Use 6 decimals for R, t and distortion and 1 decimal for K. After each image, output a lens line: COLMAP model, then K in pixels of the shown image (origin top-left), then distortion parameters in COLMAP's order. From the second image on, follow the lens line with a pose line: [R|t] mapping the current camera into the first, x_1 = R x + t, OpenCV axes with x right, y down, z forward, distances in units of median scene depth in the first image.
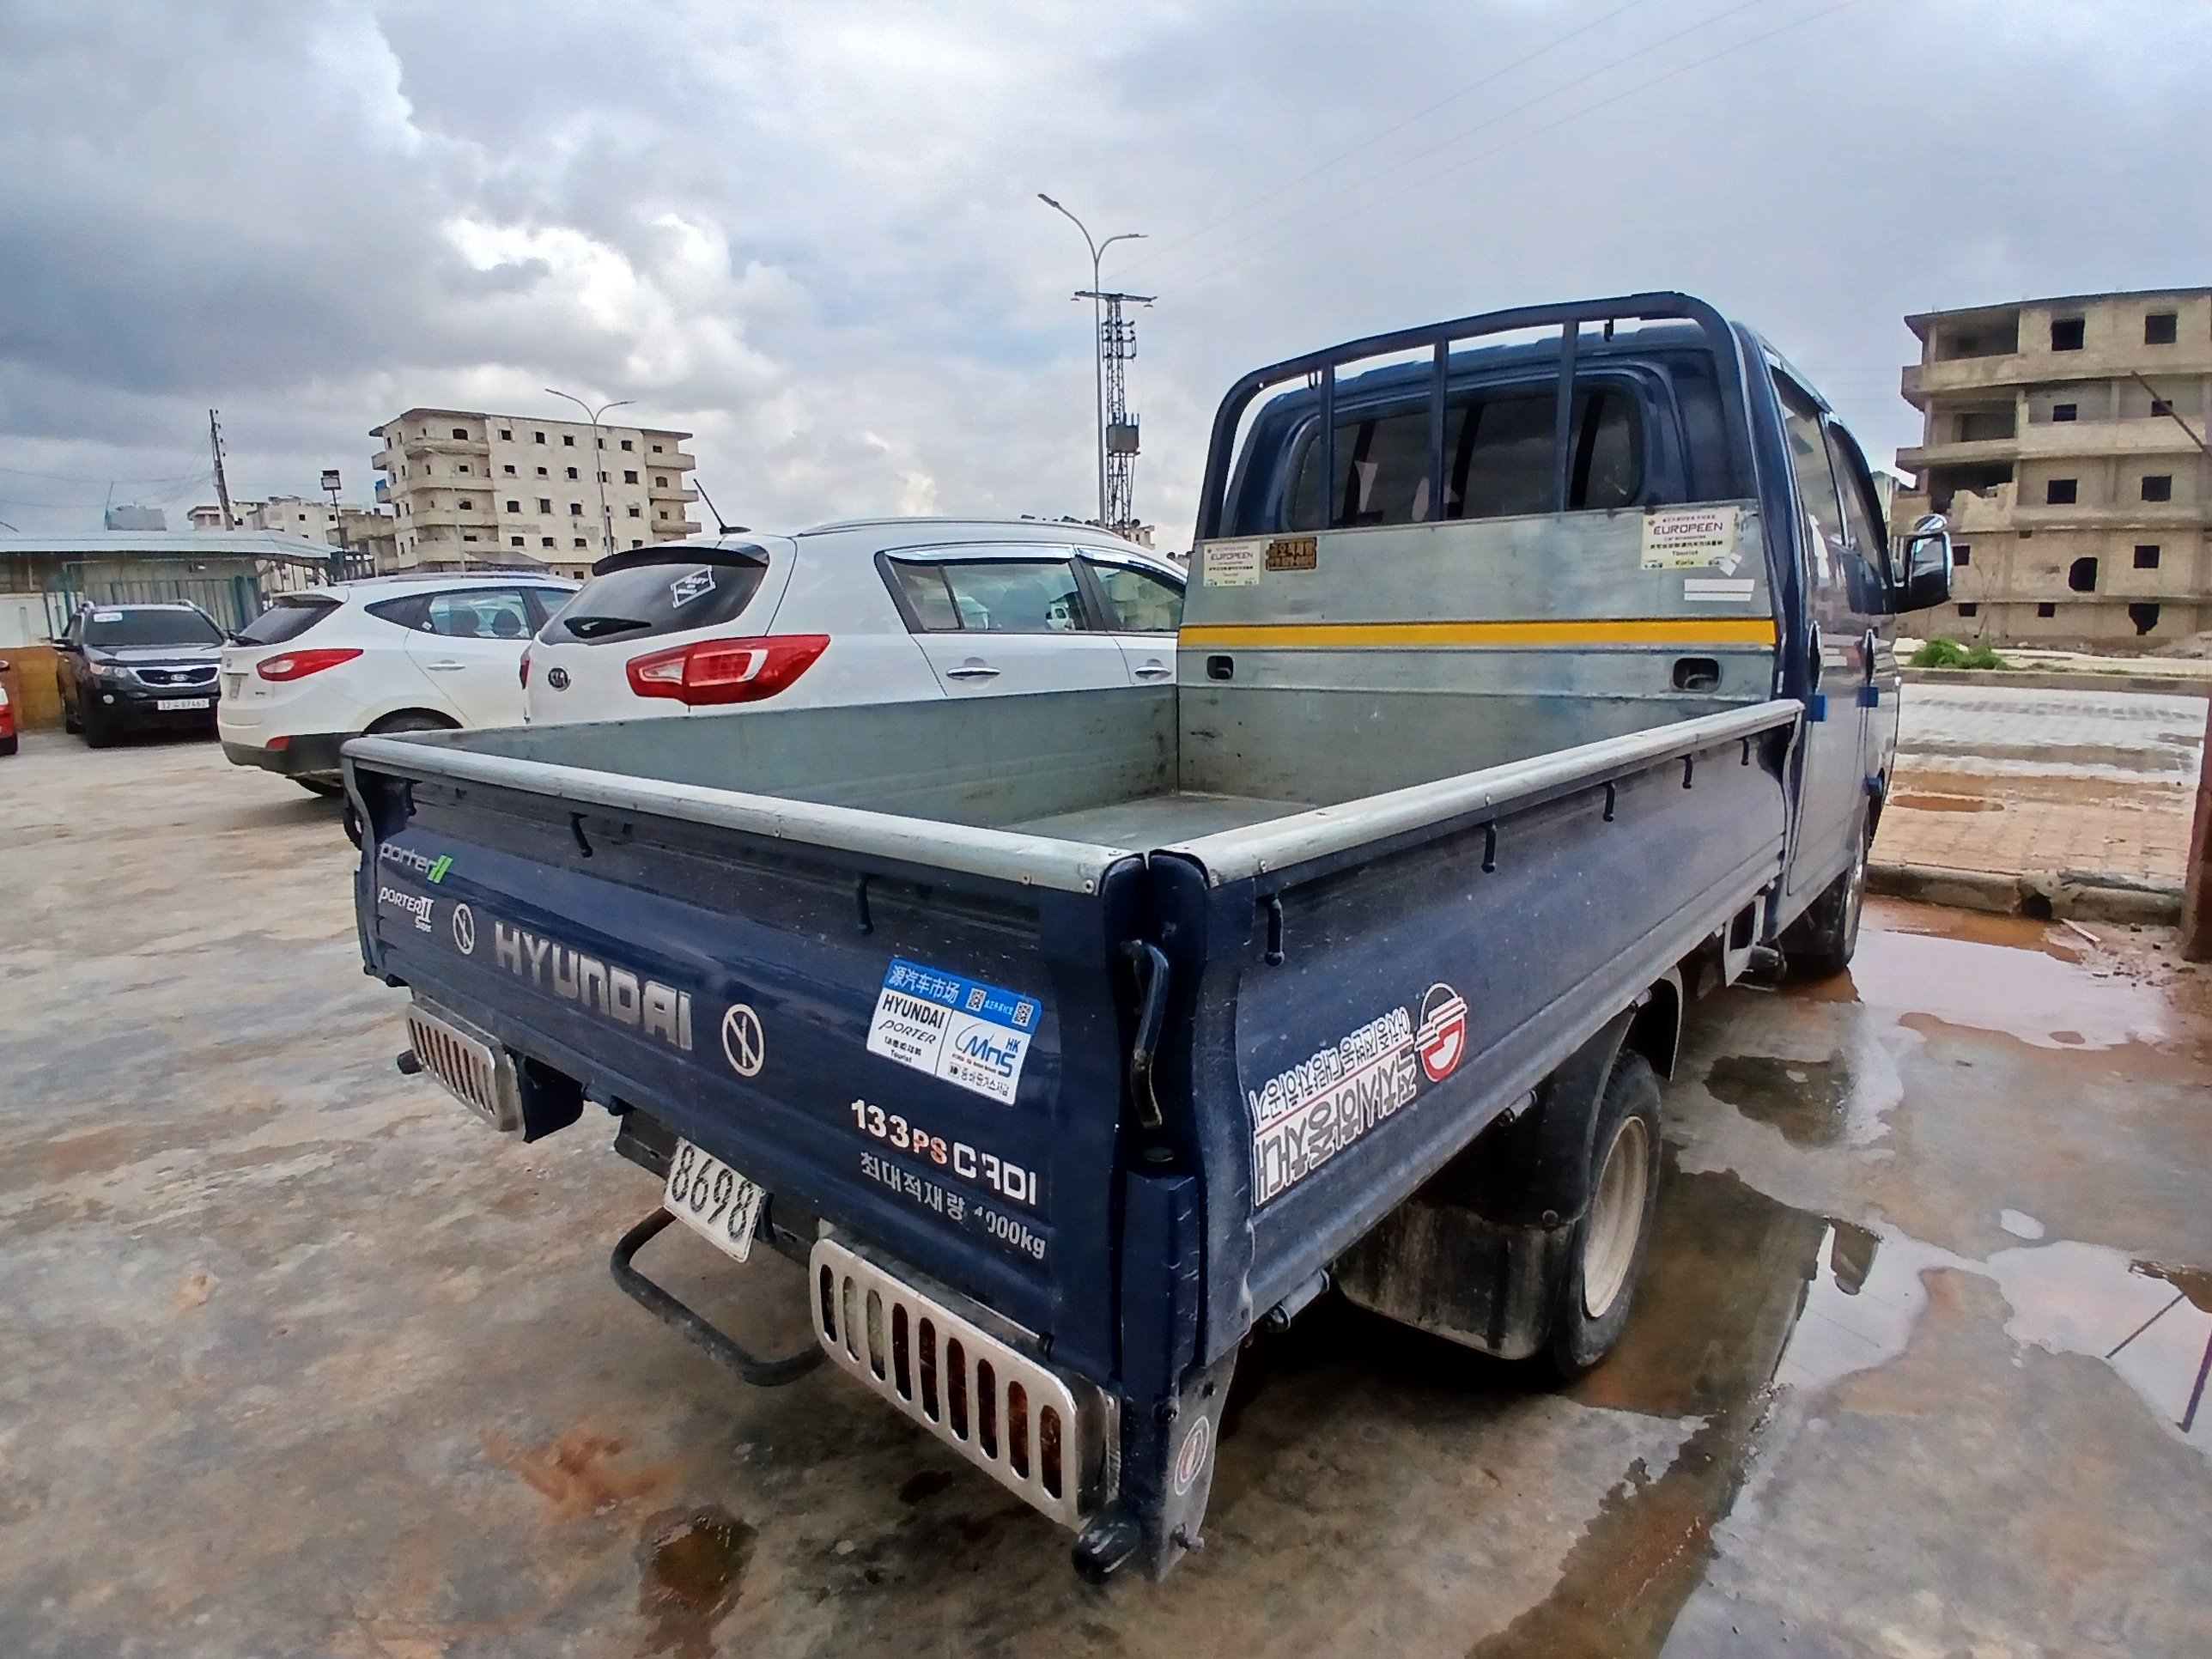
lens RADIAL K [[1135.9, 0, 1106.0], [0, 1135.9, 829.5], [0, 0, 1]] dist [-0.002949, -0.047124]
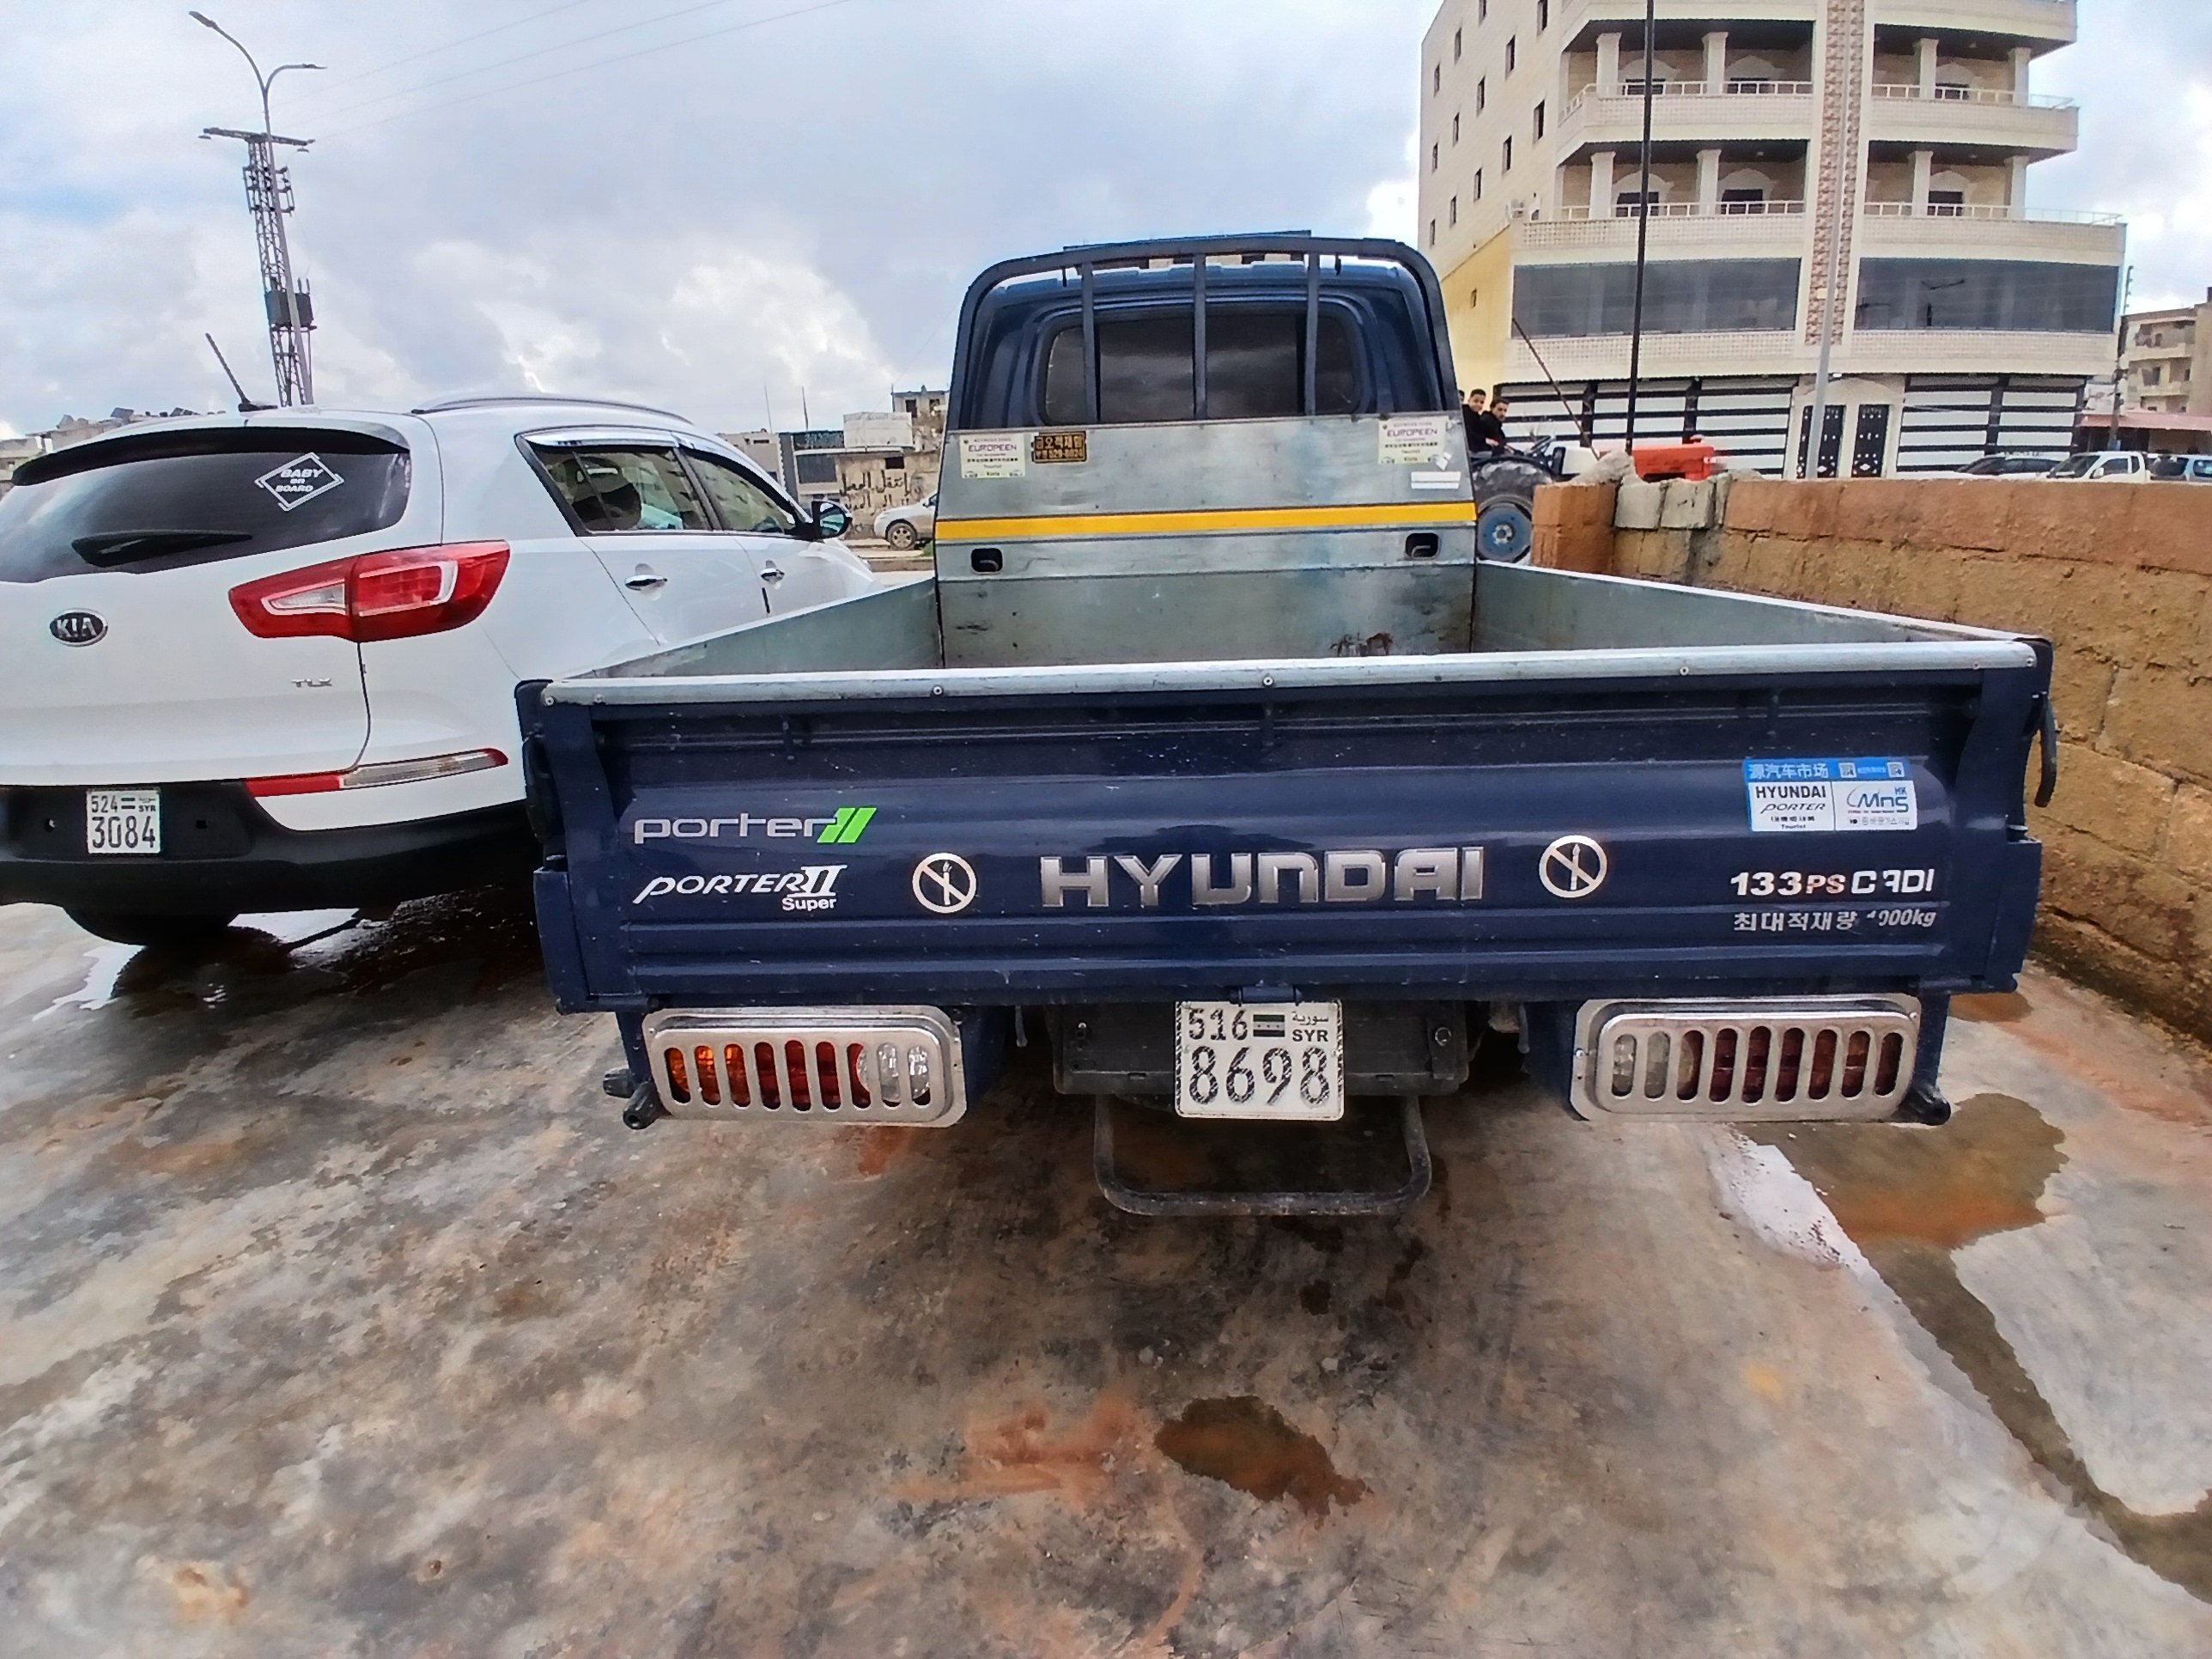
lens RADIAL K [[1116.4, 0, 1134.8], [0, 1116.4, 819.1], [0, 0, 1]] dist [0.002866, -0.046311]
pose [[0.782736, -0.177128, 0.596615, -0.571842], [0.129986, 0.984030, 0.121609, -0.024402], [-0.608628, -0.017636, 0.793260, 0.161368]]
